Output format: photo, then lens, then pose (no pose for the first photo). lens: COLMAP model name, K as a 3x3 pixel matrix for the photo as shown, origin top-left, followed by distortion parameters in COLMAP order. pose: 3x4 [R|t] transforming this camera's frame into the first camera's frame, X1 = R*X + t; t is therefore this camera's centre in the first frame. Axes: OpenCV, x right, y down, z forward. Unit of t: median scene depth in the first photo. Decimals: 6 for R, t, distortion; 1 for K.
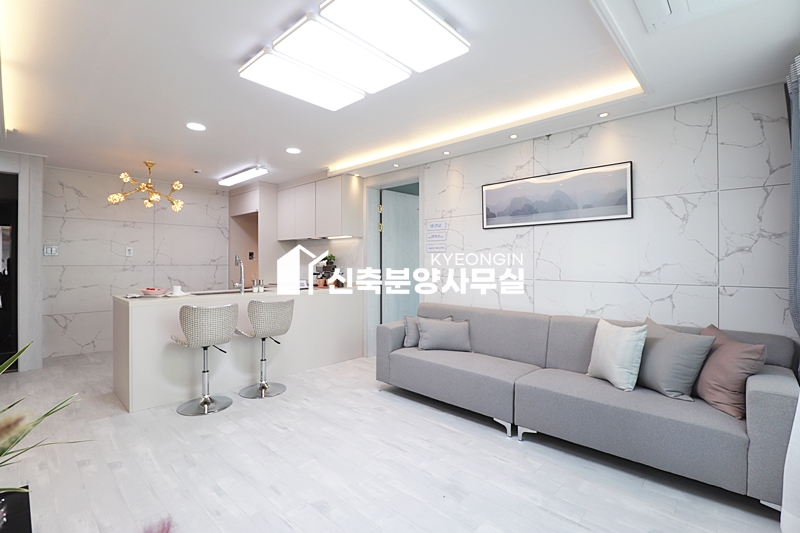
lens RADIAL K [[370.2, 0, 398.2], [0, 370.2, 252.9], [0, 0, 1]] dist [-0.008115, -0.009050]
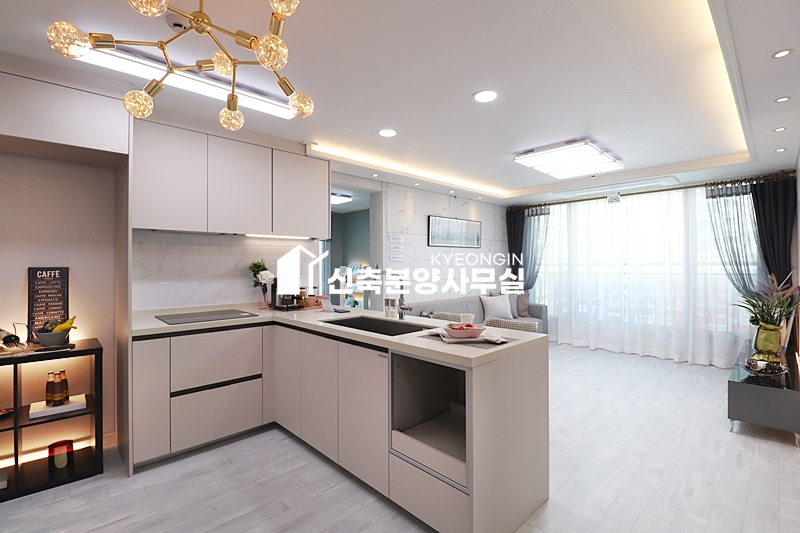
lens RADIAL K [[370.2, 0, 401.7], [0, 370.2, 253.7], [0, 0, 1]] dist [-0.008115, -0.009050]
pose [[0.041732, 0.025232, 0.998810, -1.091849], [-0.019258, 0.999516, -0.024445, 0.001840], [-0.998943, -0.018215, 0.042197, 0.949101]]
